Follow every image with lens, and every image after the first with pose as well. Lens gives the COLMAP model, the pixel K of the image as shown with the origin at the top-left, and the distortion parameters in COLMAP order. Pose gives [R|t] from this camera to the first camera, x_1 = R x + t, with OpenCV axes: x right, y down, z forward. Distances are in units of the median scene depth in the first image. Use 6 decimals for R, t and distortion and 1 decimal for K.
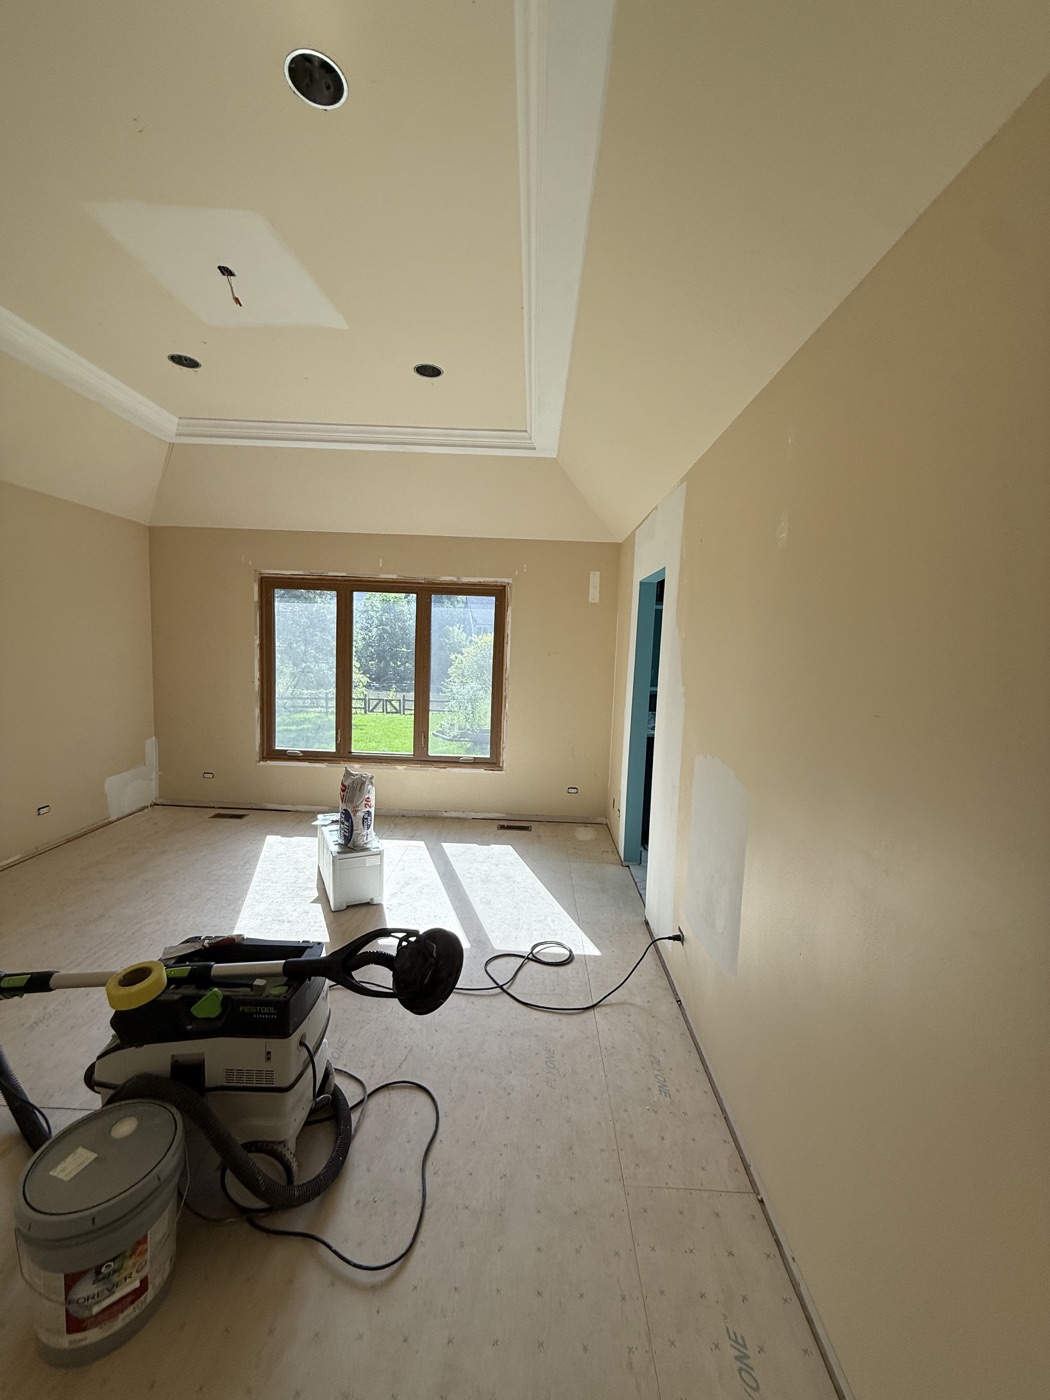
lens RADIAL K [[560.3, 0, 529.1], [0, 560.3, 696.7], [0, 0, 1]] dist [-0.002238, 0.001184]
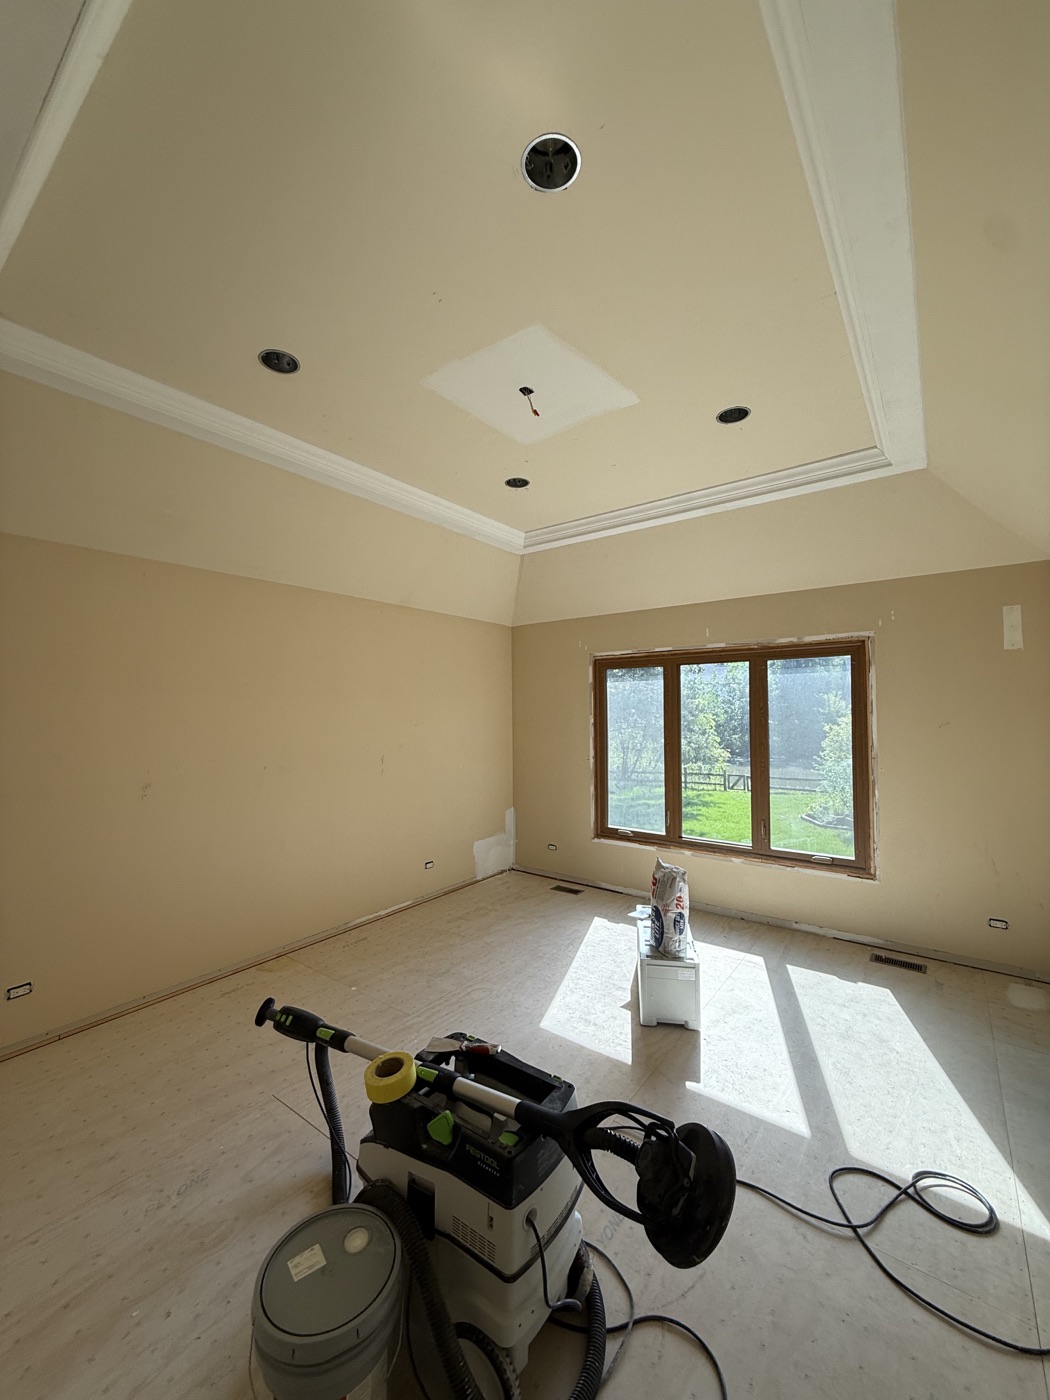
lens RADIAL K [[560.3, 0, 526.0], [0, 560.3, 695.6], [0, 0, 1]] dist [-0.002238, 0.001184]
pose [[0.802875, -0.059592, -0.593161, 0.047749], [-0.019672, 0.991801, -0.126268, -0.013243], [0.595823, 0.113046, 0.795120, 0.112745]]
